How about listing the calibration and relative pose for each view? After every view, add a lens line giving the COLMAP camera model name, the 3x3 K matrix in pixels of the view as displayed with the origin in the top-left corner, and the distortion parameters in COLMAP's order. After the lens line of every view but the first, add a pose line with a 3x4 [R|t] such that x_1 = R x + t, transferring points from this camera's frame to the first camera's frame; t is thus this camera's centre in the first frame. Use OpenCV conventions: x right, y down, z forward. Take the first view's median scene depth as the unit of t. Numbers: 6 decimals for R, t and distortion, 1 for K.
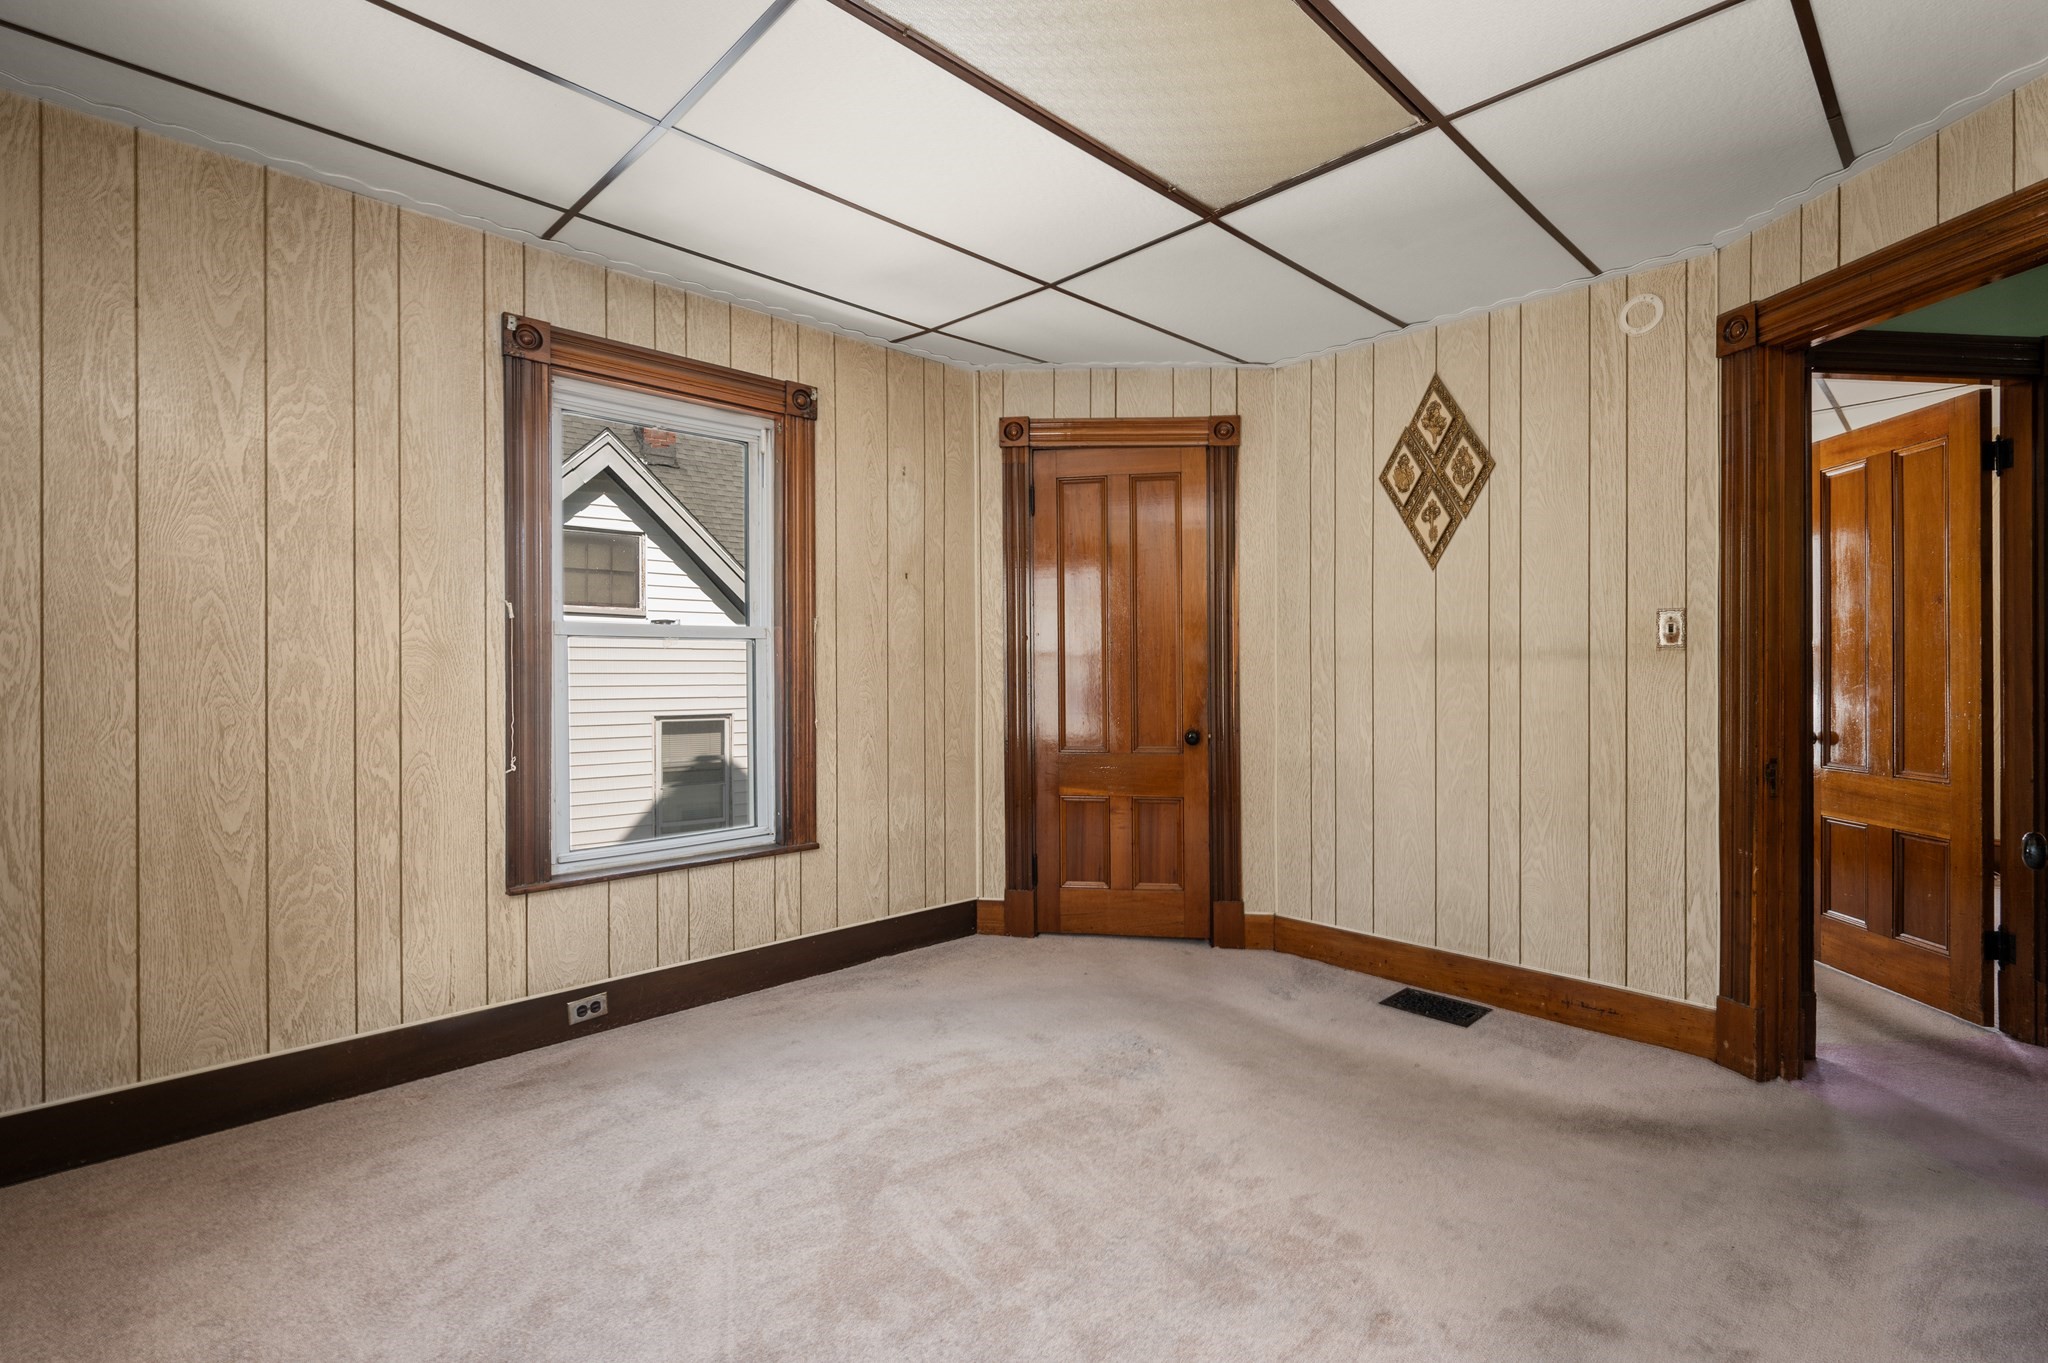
lens RADIAL K [[1024.7, 0, 1021.1], [0, 1024.7, 676.6], [0, 0, 1]] dist [-0.005021, -0.000301]
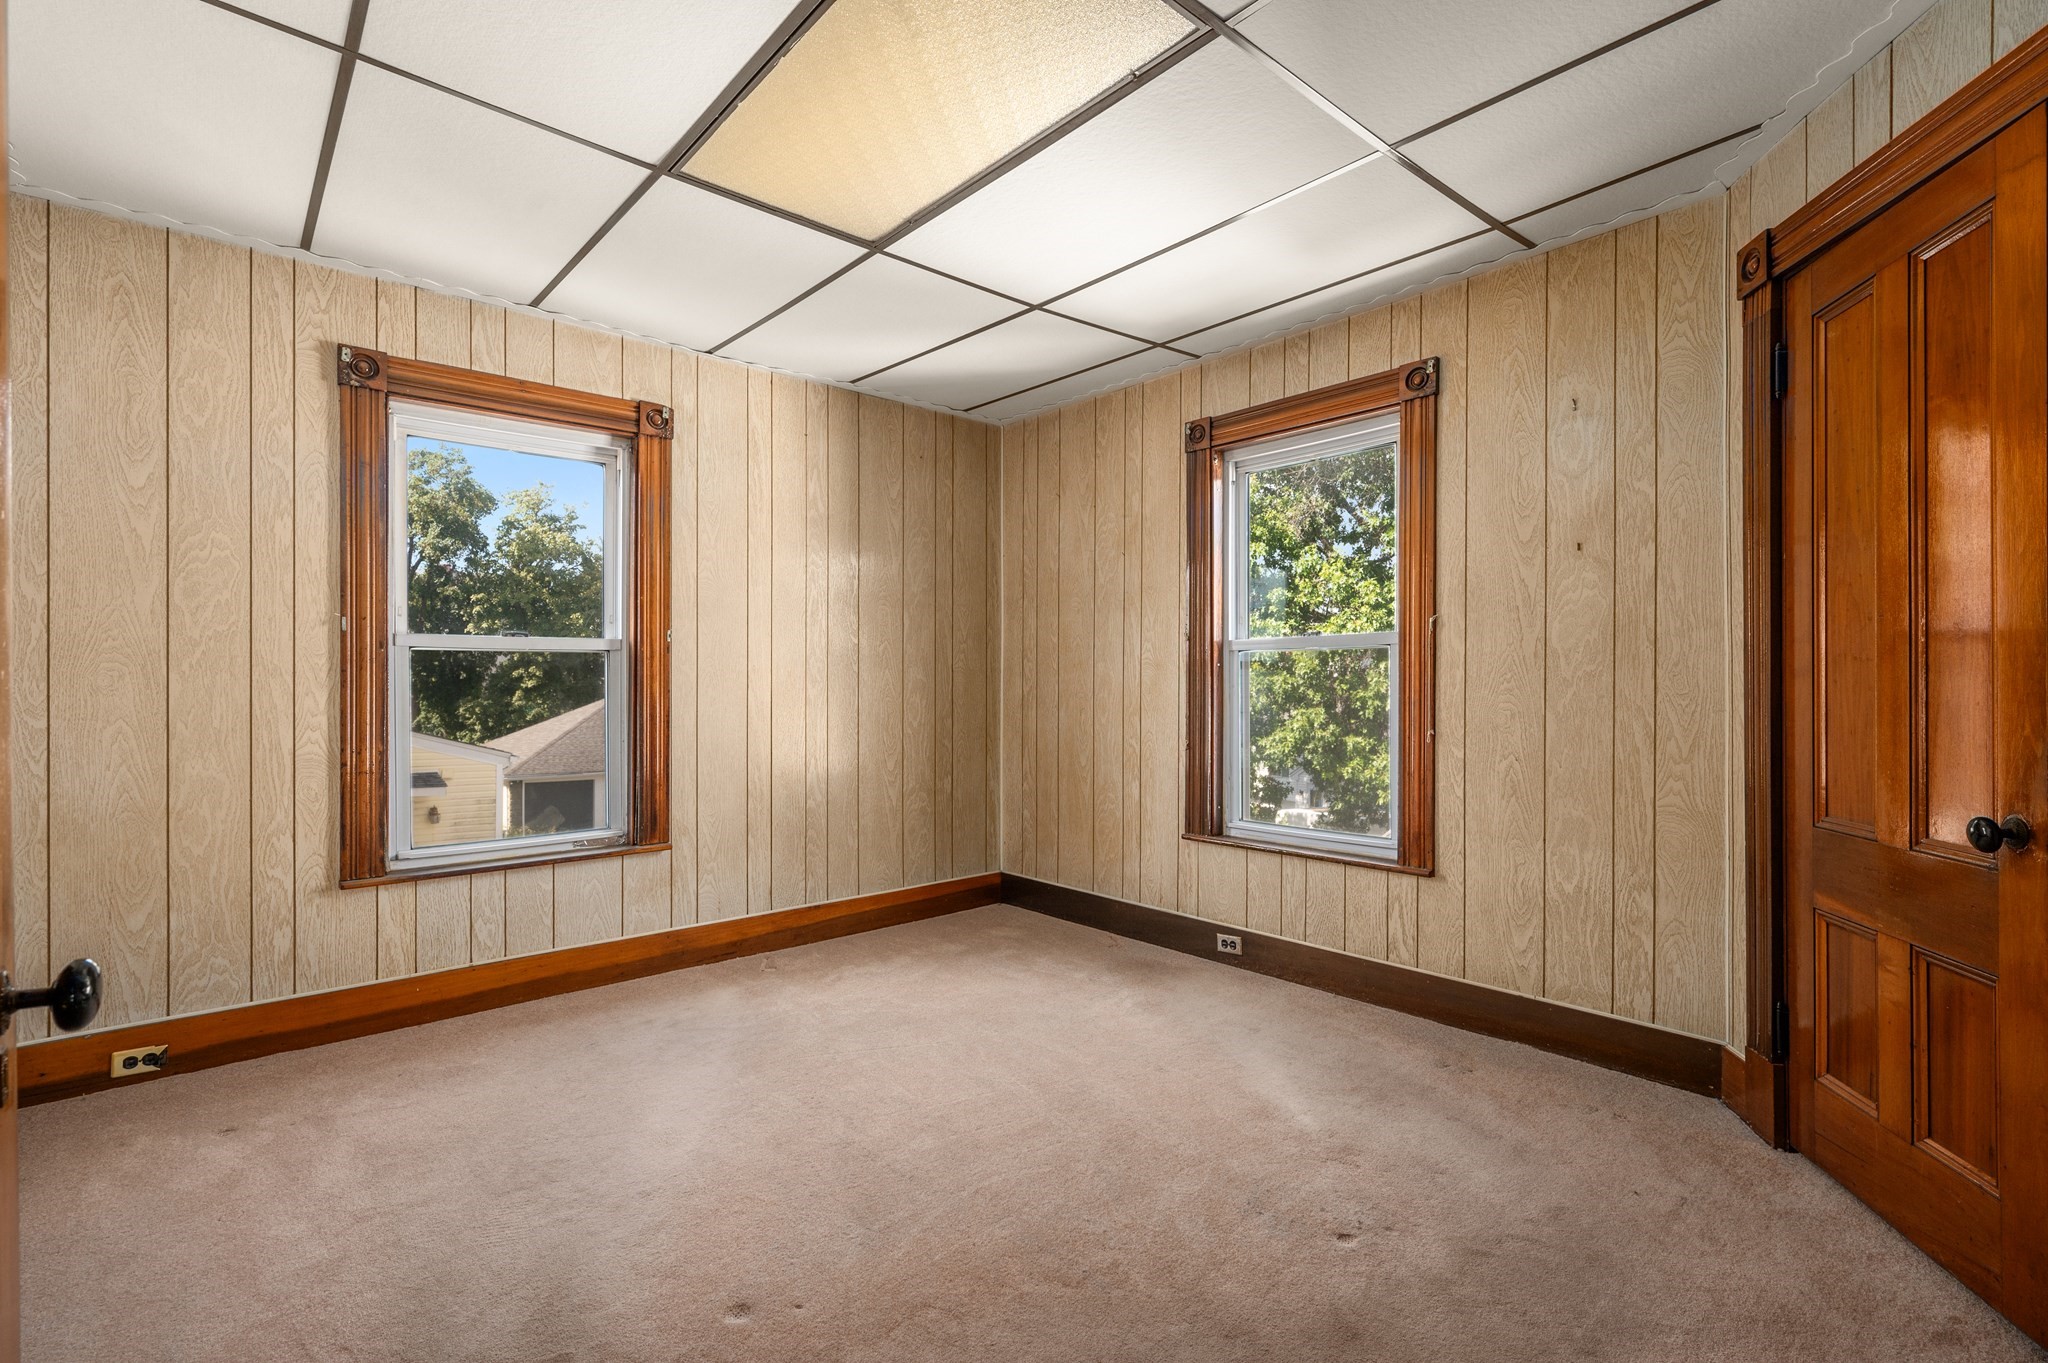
lens RADIAL K [[945.6, 0, 1023.6], [0, 945.6, 691.3], [0, 0, 1]] dist [-0.000219, 0.001168]
pose [[-0.100506, 0.006509, -0.994915, 0.679451], [-0.007974, 0.999941, 0.007347, 0.003569], [0.994904, 0.008672, -0.100448, 0.763352]]
